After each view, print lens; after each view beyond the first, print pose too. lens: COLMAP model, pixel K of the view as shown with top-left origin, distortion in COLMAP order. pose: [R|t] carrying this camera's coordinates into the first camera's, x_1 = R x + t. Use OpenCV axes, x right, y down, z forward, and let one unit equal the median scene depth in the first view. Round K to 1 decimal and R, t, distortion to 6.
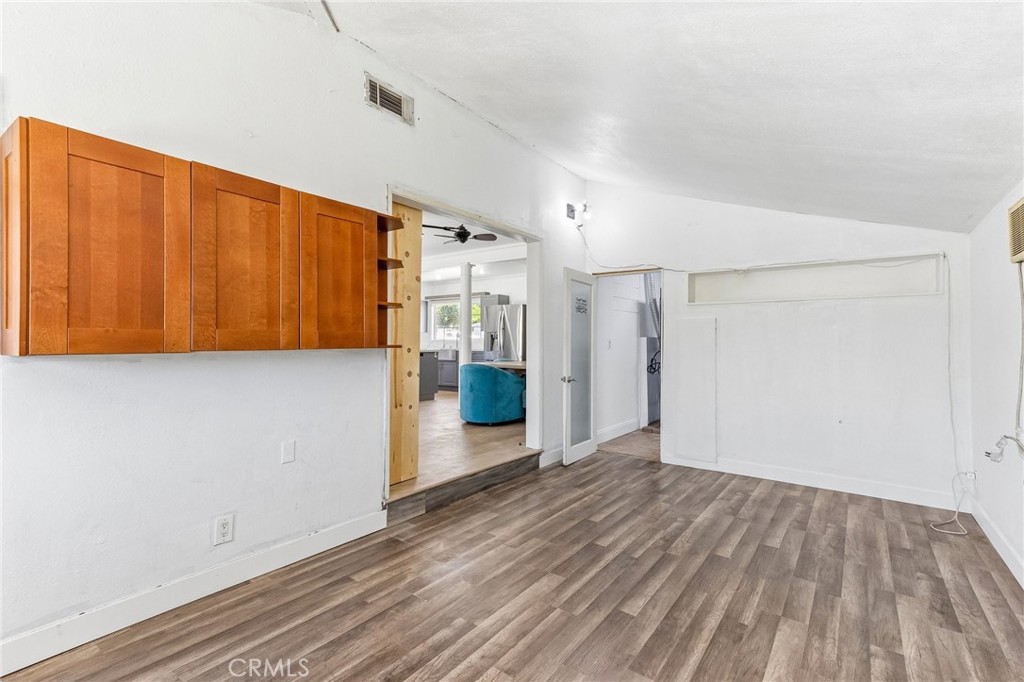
lens RADIAL K [[472.9, 0, 493.0], [0, 472.9, 340.1], [0, 0, 1]] dist [0.029266, -0.017056]
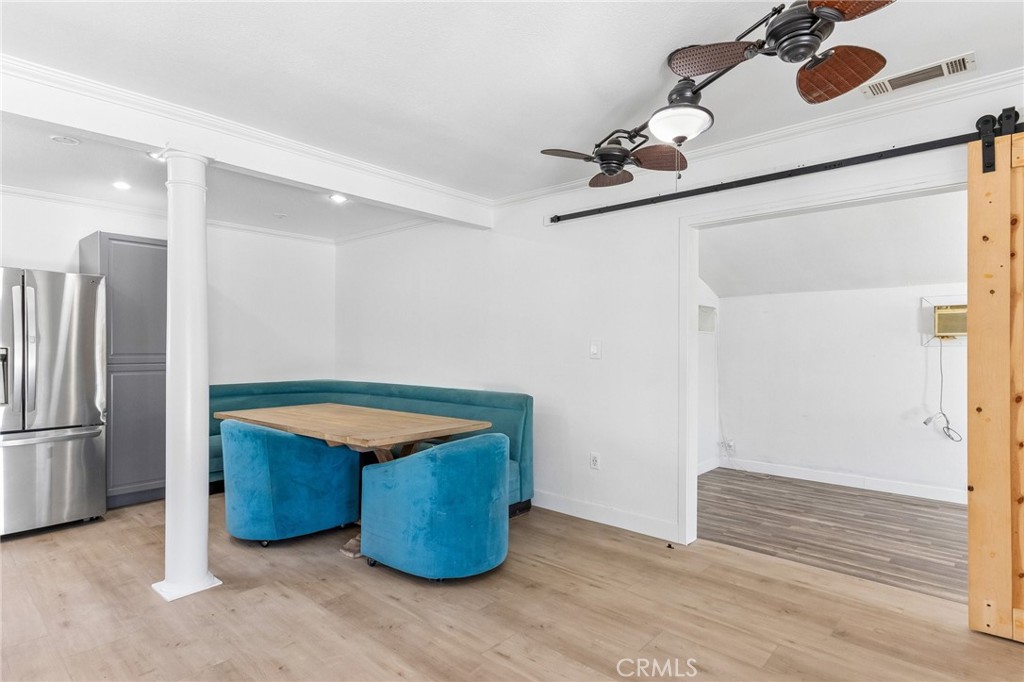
lens RADIAL K [[534.9, 0, 498.9], [0, 534.9, 346.6], [0, 0, 1]] dist [0.003699, 0.000729]
pose [[0.082923, -0.006848, 0.996532, -1.087060], [-0.009957, 0.999921, 0.007699, -0.073826], [-0.996506, -0.010561, 0.082848, 1.931752]]
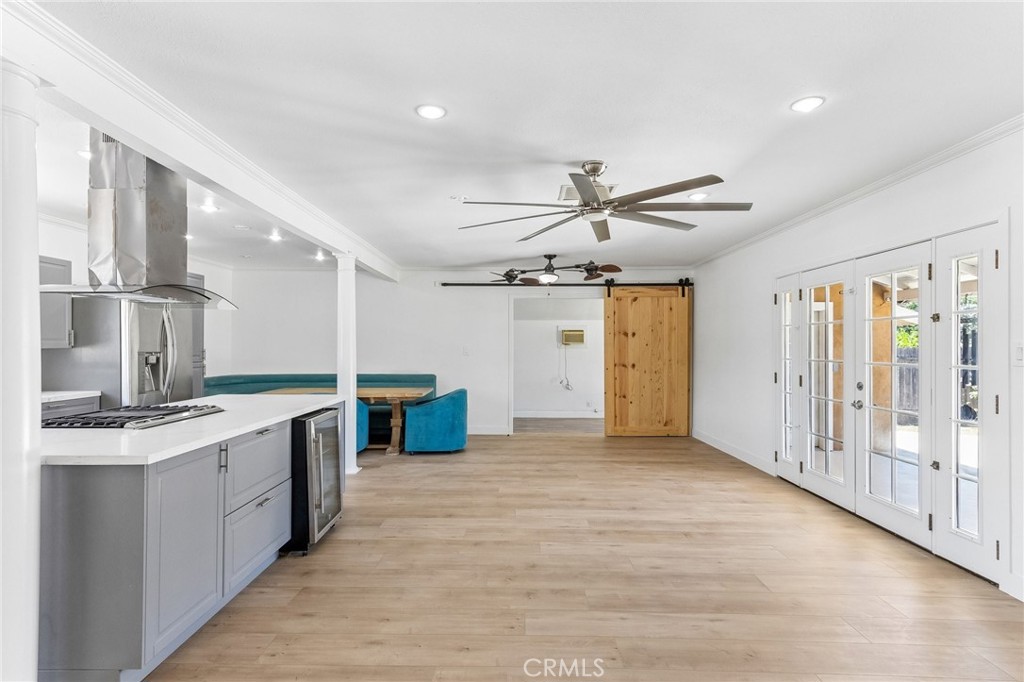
lens RADIAL K [[522.6, 0, 504.0], [0, 522.6, 346.7], [0, 0, 1]] dist [0.020233, -0.000501]
pose [[-0.592329, -0.008571, 0.805650, -2.021229], [-0.013245, 0.999912, 0.000900, -0.085569], [-0.805587, -0.010137, -0.592391, 3.242086]]
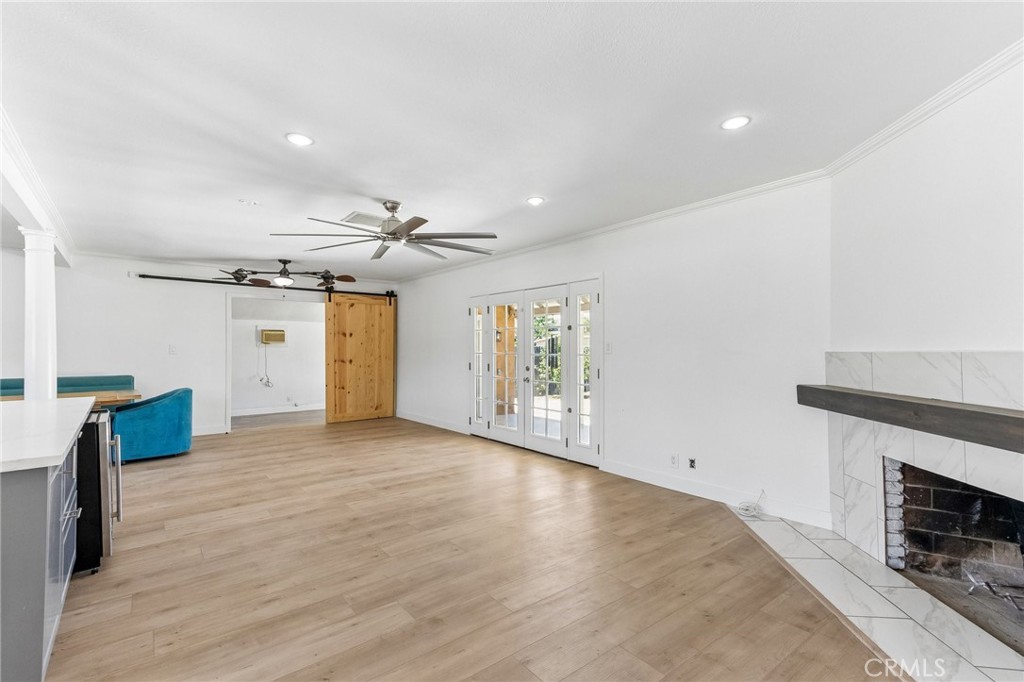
lens RADIAL K [[465.5, 0, 503.0], [0, 465.5, 347.8], [0, 0, 1]] dist [0.029278, -0.000090]
pose [[-0.968536, -0.008647, 0.248723, -1.852556], [-0.010447, 0.999928, -0.005919, -0.068898], [-0.248653, -0.008331, -0.968557, 3.618996]]
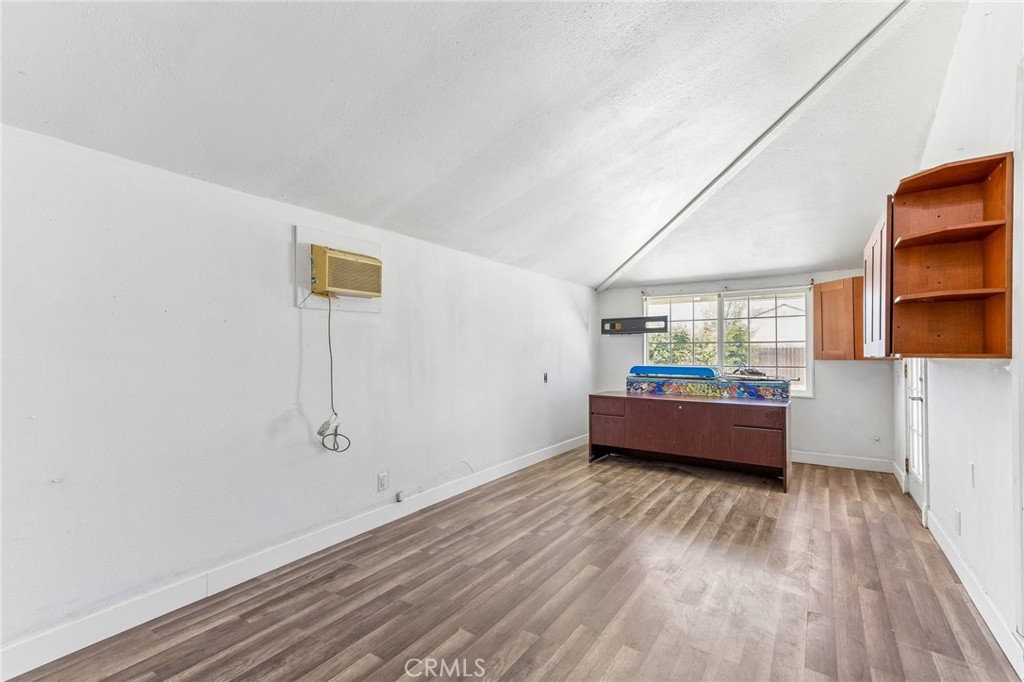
lens RADIAL K [[465.5, 0, 503.0], [0, 465.5, 347.8], [0, 0, 1]] dist [0.029278, -0.000090]
pose [[-0.997987, -0.006699, -0.063061, 0.445811], [-0.005982, 0.999915, -0.011559, 0.013878], [0.063133, -0.011158, -0.997943, 1.638528]]
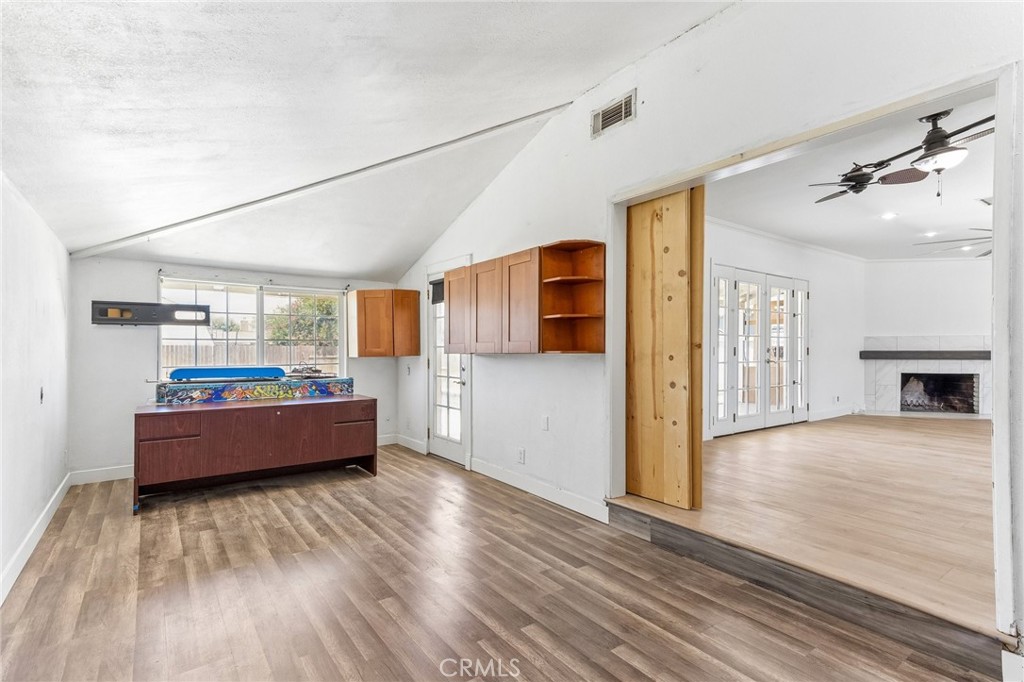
lens RADIAL K [[483.5, 0, 507.3], [0, 483.5, 347.8], [0, 0, 1]] dist [0.030739, -0.000257]
pose [[-0.280741, -0.008582, -0.959745, 0.938207], [0.001680, 0.999954, -0.009433, 0.013445], [0.959782, -0.004261, -0.280714, 1.167631]]
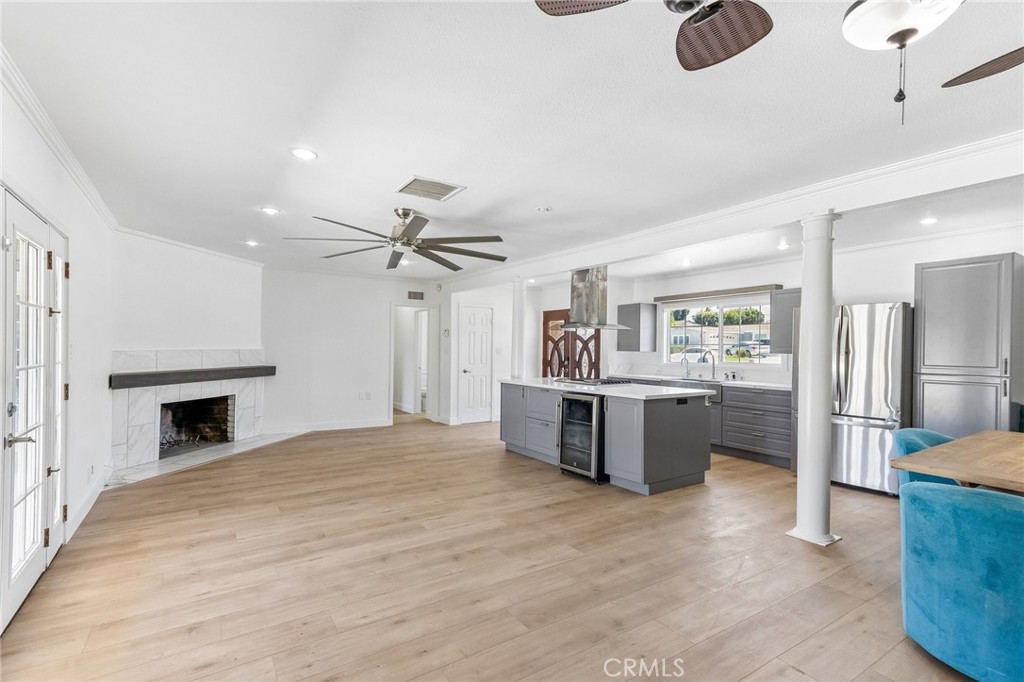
lens RADIAL K [[465.5, 0, 503.0], [0, 465.5, 347.8], [0, 0, 1]] dist [0.029278, -0.000090]
pose [[0.944185, 0.002240, -0.329409, -0.497784], [-0.001048, 0.999992, 0.003795, -0.092170], [0.329415, -0.003238, 0.944180, 1.225959]]
